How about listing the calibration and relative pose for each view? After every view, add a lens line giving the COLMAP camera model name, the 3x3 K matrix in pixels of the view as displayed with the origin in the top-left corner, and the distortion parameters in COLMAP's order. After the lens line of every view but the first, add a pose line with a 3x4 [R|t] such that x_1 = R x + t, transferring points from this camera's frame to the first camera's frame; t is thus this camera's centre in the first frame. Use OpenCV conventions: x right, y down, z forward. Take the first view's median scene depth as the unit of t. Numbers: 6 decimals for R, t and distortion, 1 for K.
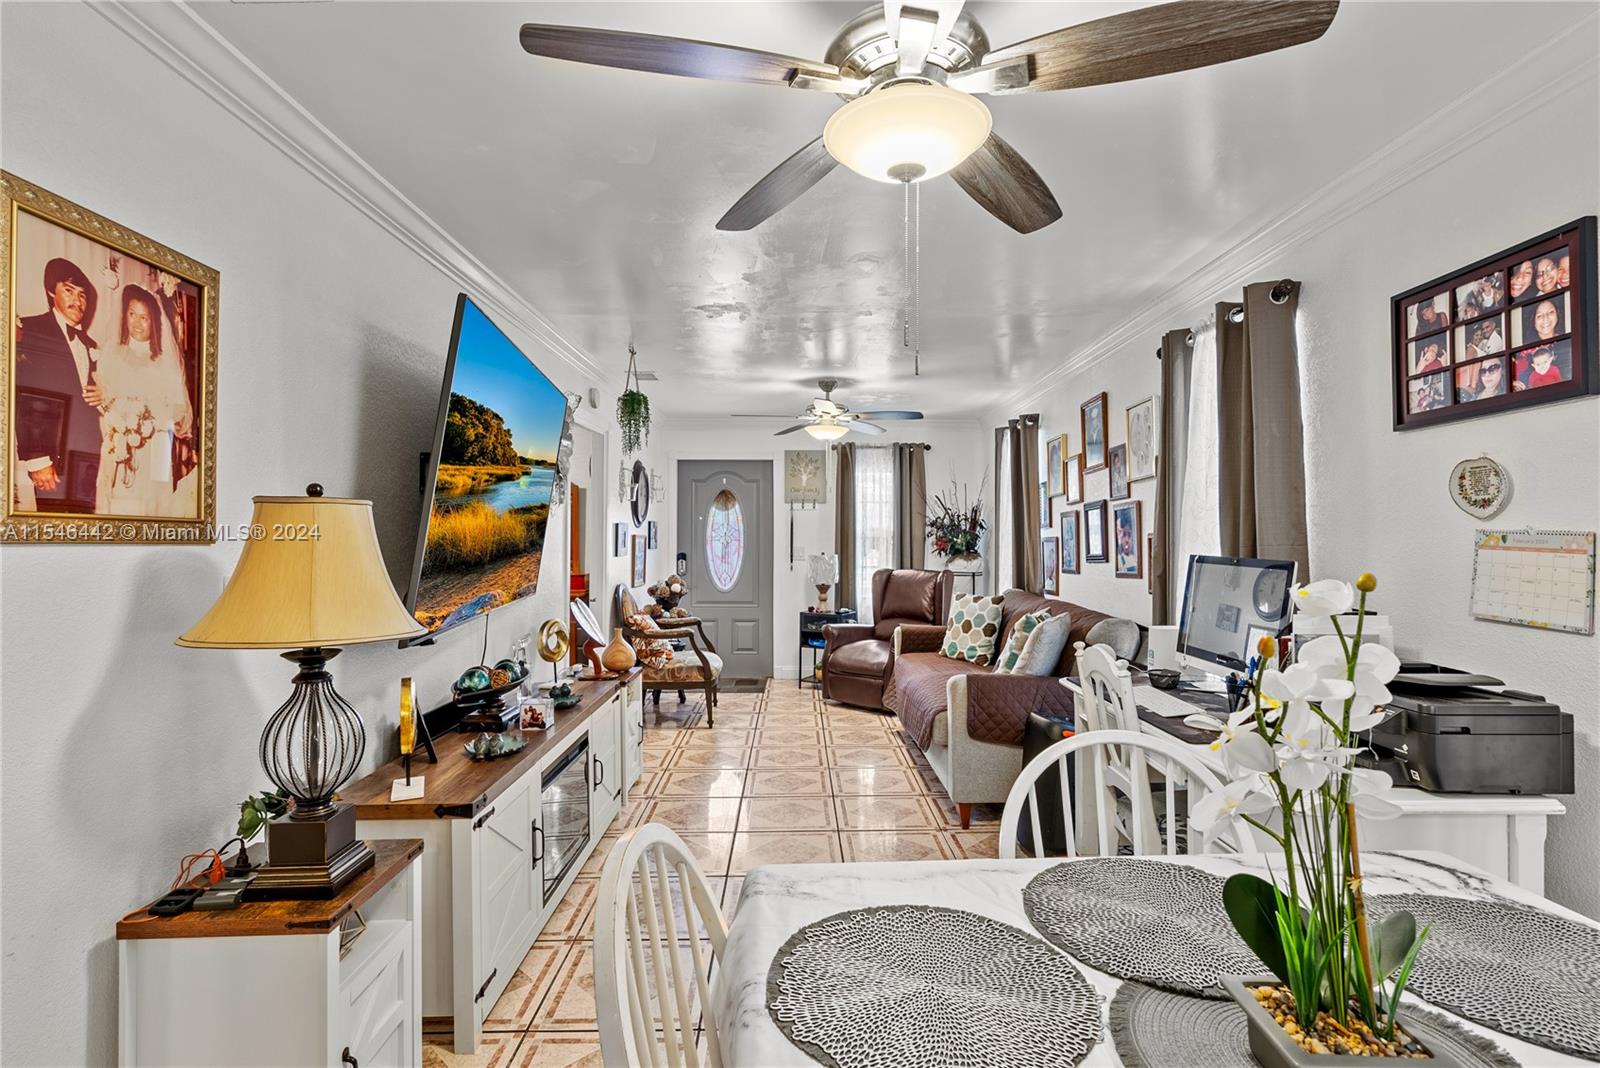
lens RADIAL K [[755.1, 0, 802.2], [0, 755.1, 533.0], [0, 0, 1]] dist [-0.001830, -0.000242]
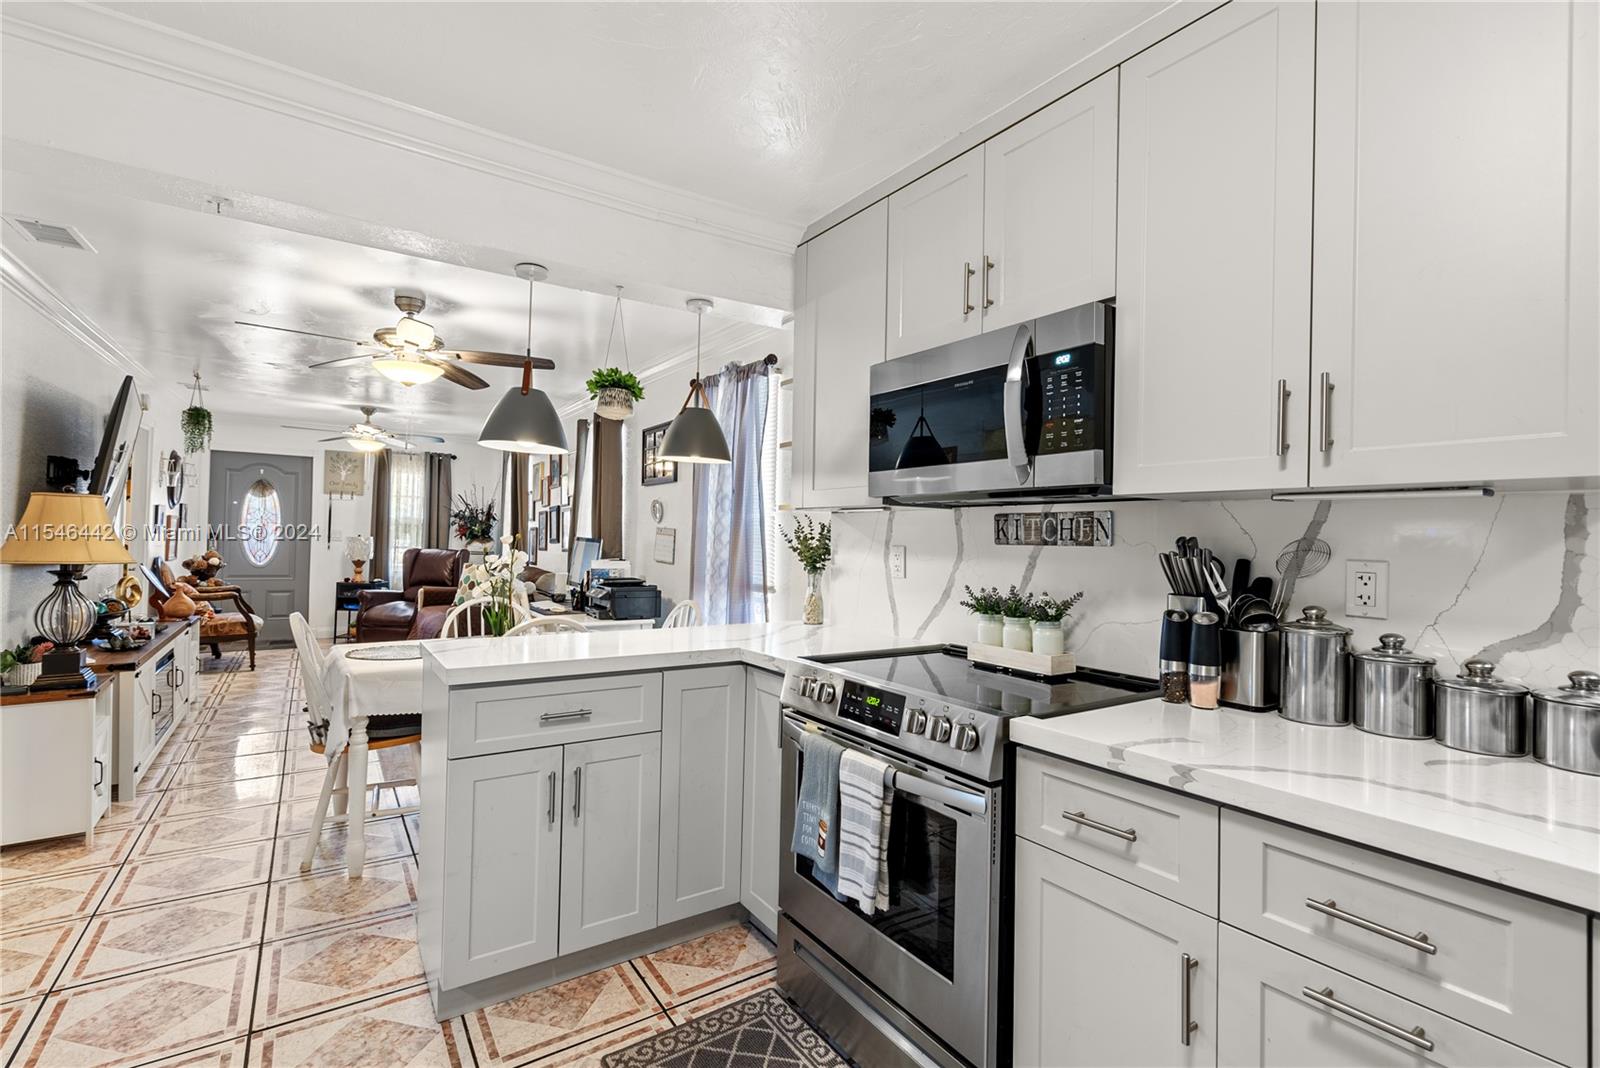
lens RADIAL K [[730.6, 0, 801.3], [0, 730.6, 533.2], [0, 0, 1]] dist [-0.001822, -0.000134]
pose [[0.837540, 0.024887, 0.545808, -0.021342], [-0.029995, 0.999550, 0.000451, 0.000405], [-0.545551, -0.016750, 0.837910, -0.449744]]
